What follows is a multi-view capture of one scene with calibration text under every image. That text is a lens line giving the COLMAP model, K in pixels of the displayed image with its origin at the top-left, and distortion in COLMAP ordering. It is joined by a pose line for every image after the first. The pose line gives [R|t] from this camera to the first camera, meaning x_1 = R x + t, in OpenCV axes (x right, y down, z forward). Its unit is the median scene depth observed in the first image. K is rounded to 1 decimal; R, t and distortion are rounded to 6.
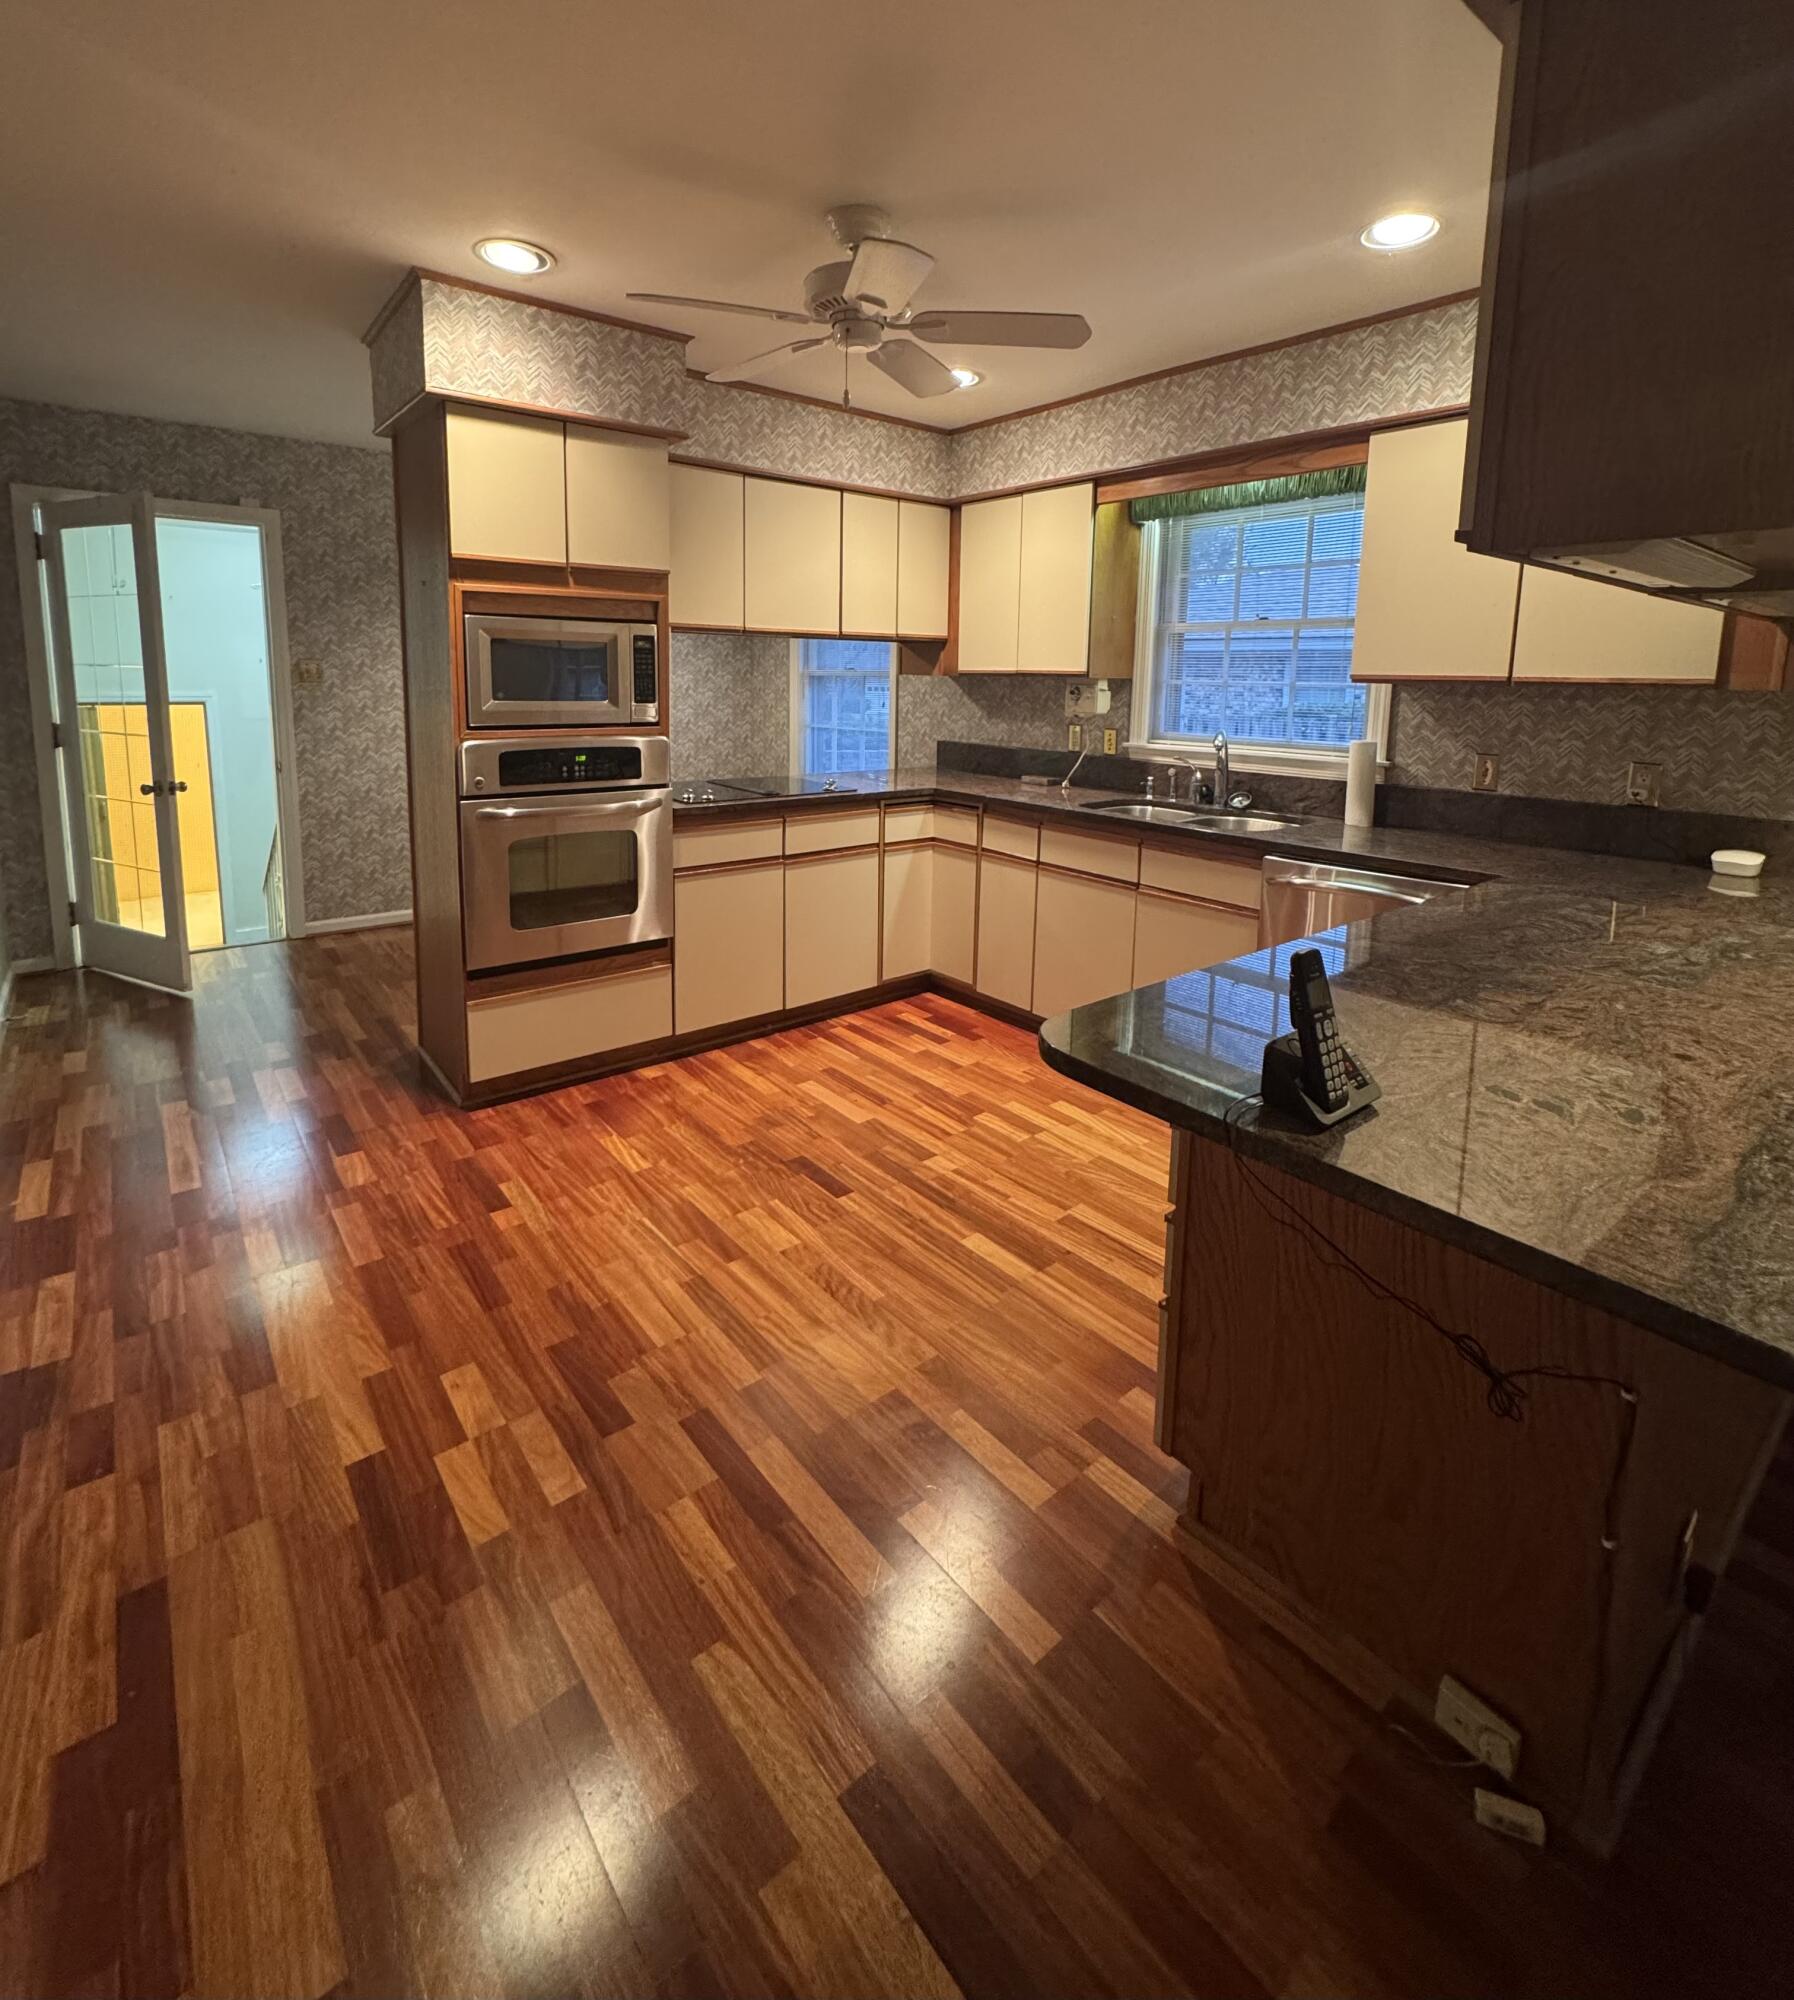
lens RADIAL K [[954.4, 0, 888.4], [0, 954.4, 807.5], [0, 0, 1]] dist [-0.004996, 0.000371]
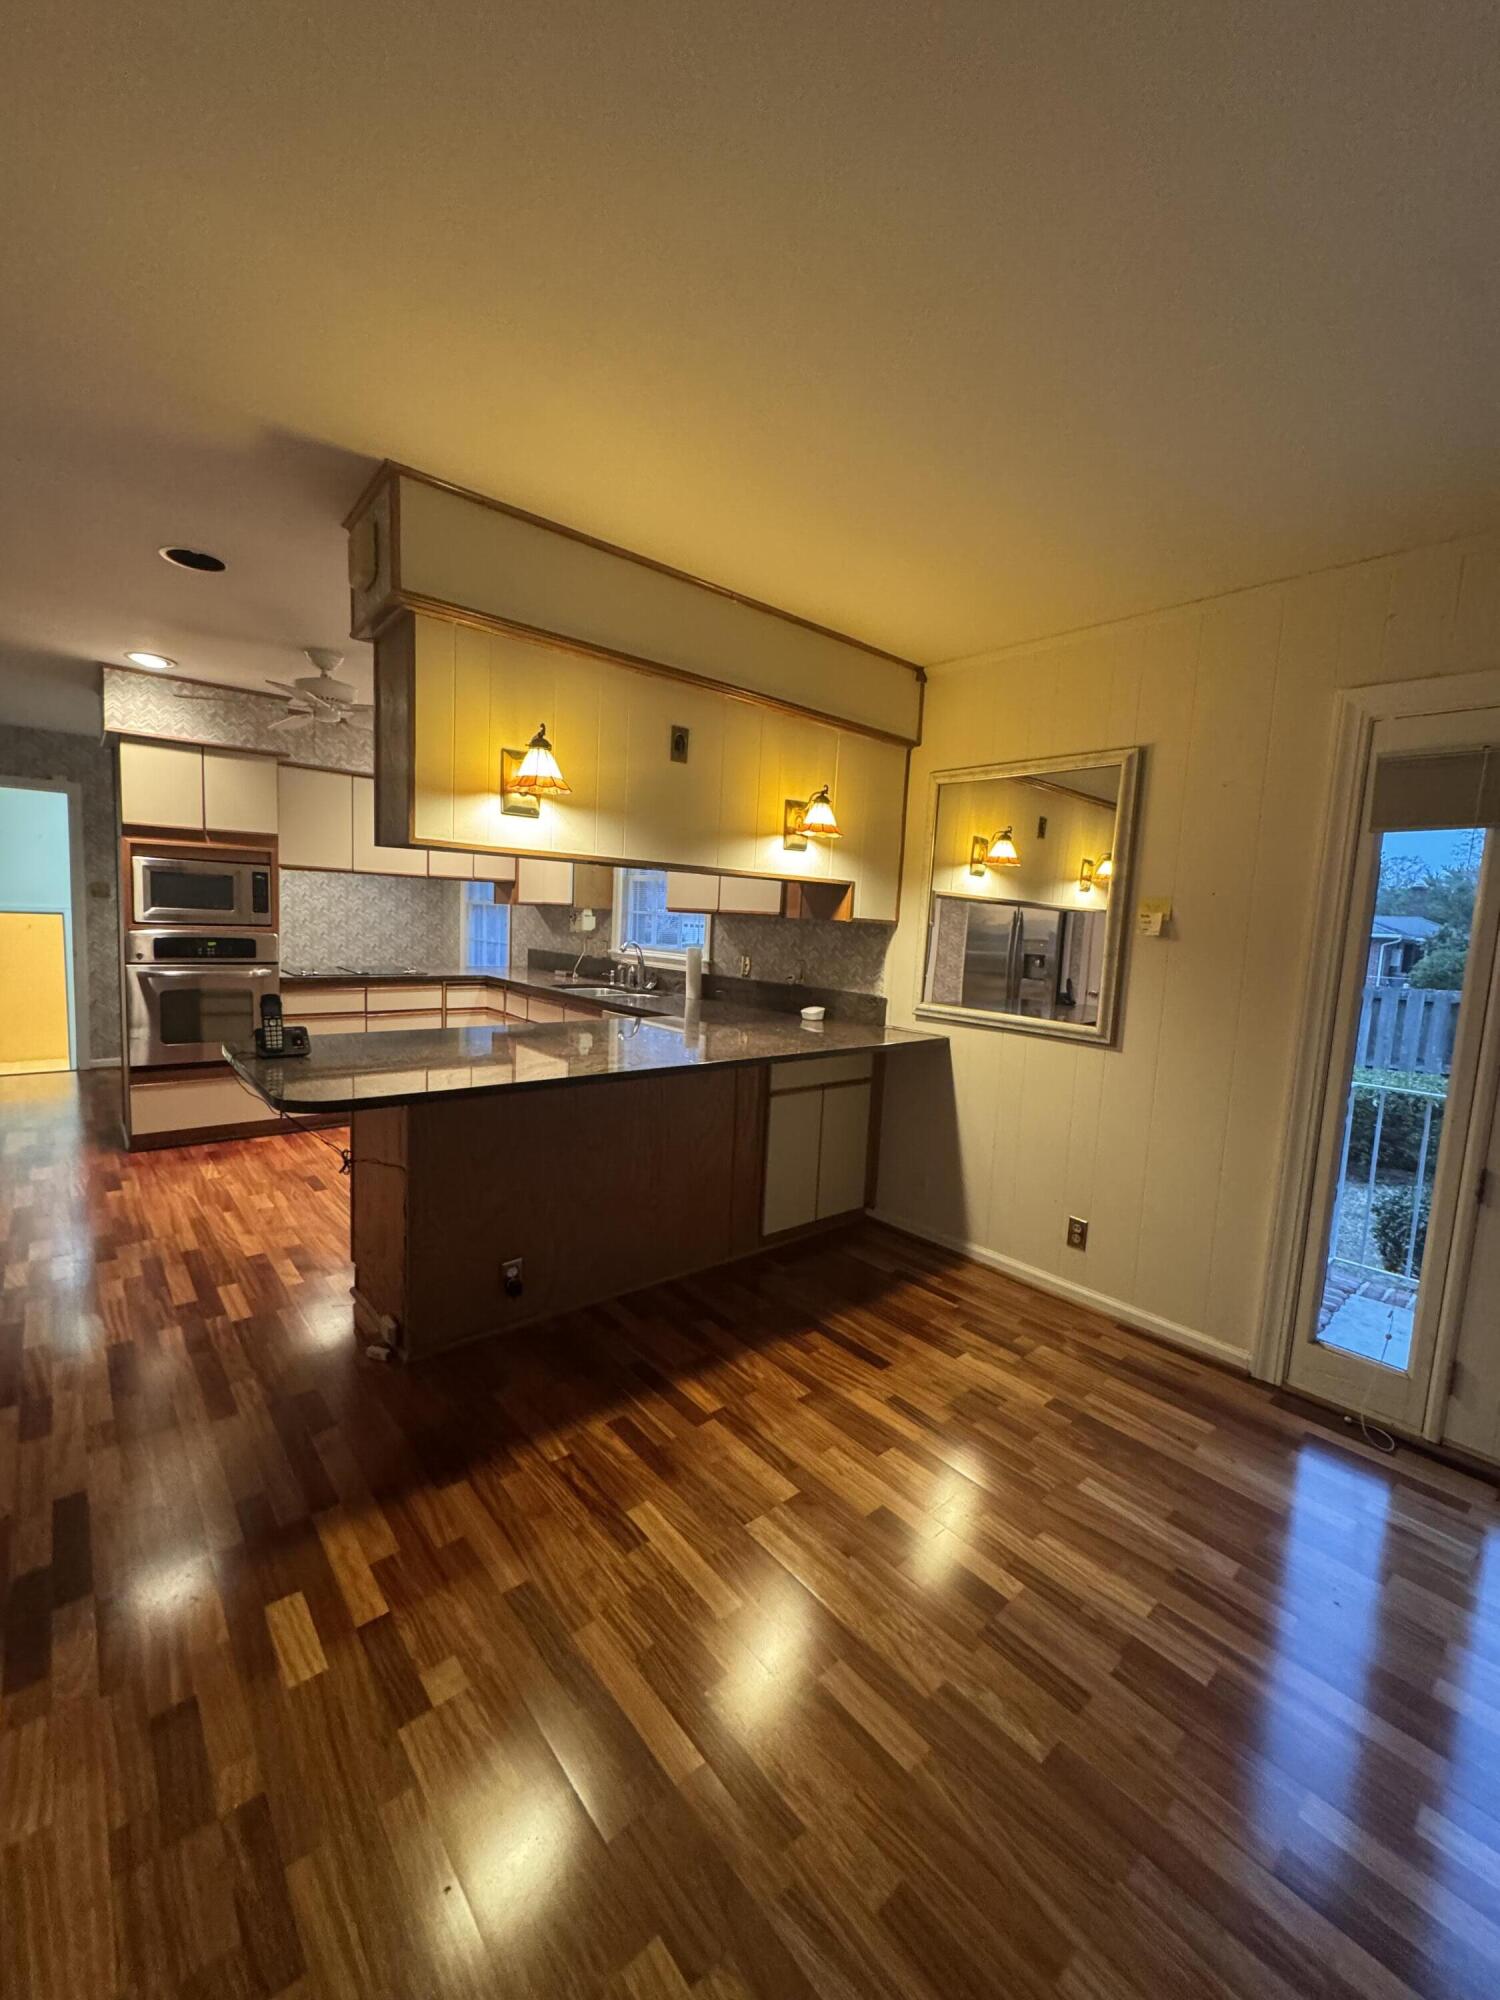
lens RADIAL K [[803.8, 0, 743.5], [0, 803.8, 1002.1], [0, 0, 1]] dist [0.000405, -0.000018]
pose [[0.999320, 0.026127, 0.026015, 0.542185], [-0.025327, 0.999210, -0.030613, 0.066042], [-0.026794, 0.029933, 0.999193, -0.408244]]
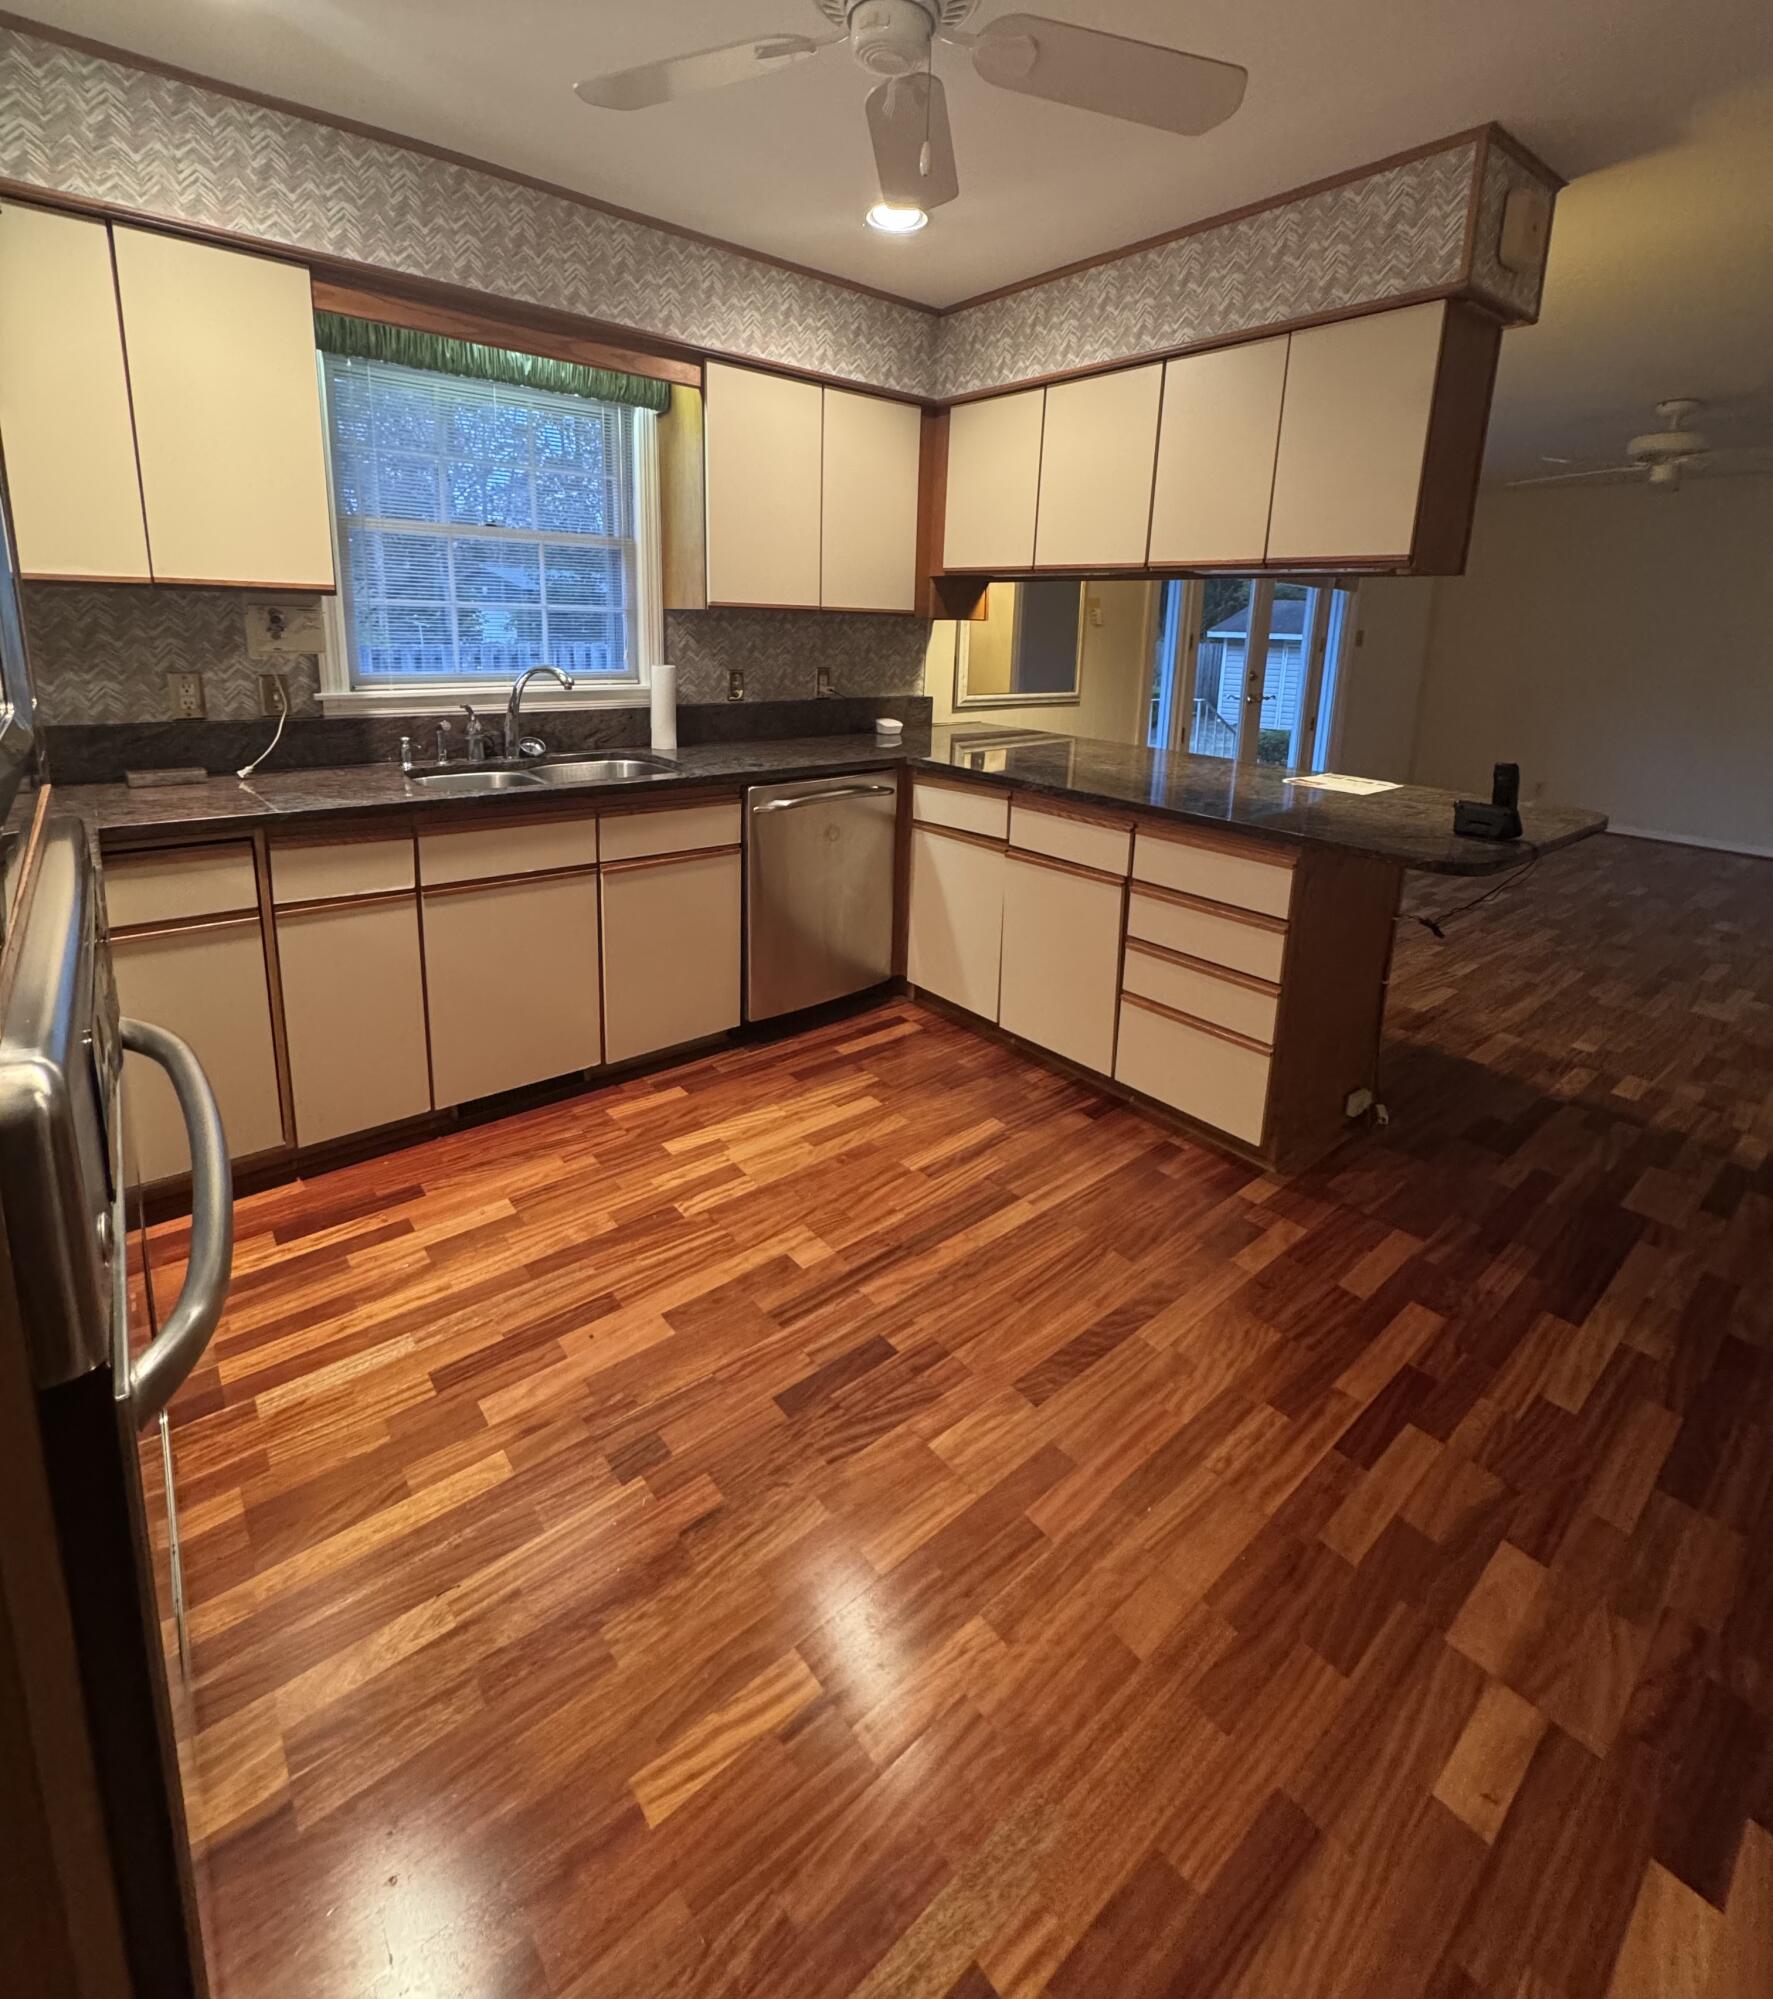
lens RADIAL K [[938.6, 0, 904.5], [0, 938.6, 817.7], [0, 0, 1]] dist [0.000868, -0.000045]
pose [[-0.016481, -0.225778, 0.974039, -0.510982], [0.104052, 0.968495, 0.226254, -0.111059], [-0.994435, 0.105079, 0.007531, 0.739997]]
